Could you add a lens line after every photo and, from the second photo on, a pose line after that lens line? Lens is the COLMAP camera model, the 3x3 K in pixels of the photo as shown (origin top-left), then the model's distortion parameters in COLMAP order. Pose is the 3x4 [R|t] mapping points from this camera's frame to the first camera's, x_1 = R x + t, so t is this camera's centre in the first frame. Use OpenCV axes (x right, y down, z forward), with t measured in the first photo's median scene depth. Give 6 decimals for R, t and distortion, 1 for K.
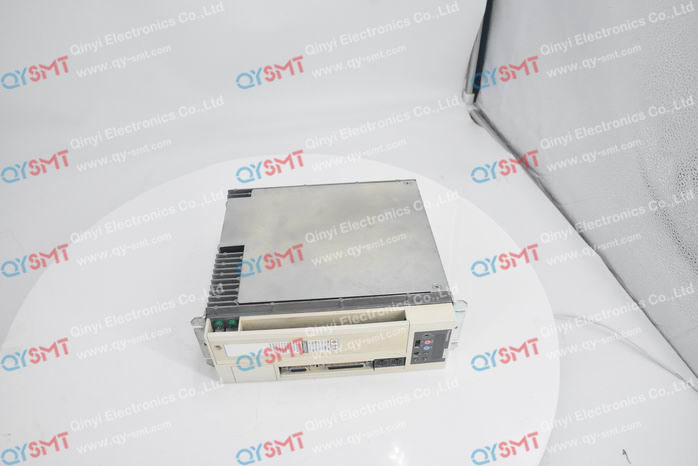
lens RADIAL K [[482.9, 0, 349.0], [0, 482.9, 233.0], [0, 0, 1]] dist [-0.000246, -0.000792]
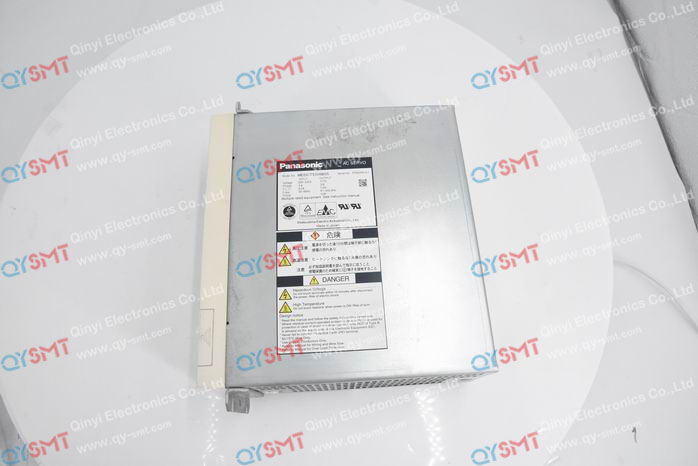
lens RADIAL K [[482.9, 0, 349.0], [0, 482.9, 233.0], [0, 0, 1]] dist [-0.000246, -0.000792]
pose [[1.000000, -0.000208, 0.000091, 0.000088], [0.000208, 1.000000, -0.000339, -3.890713], [-0.000091, 0.000339, 1.000000, -0.000502]]
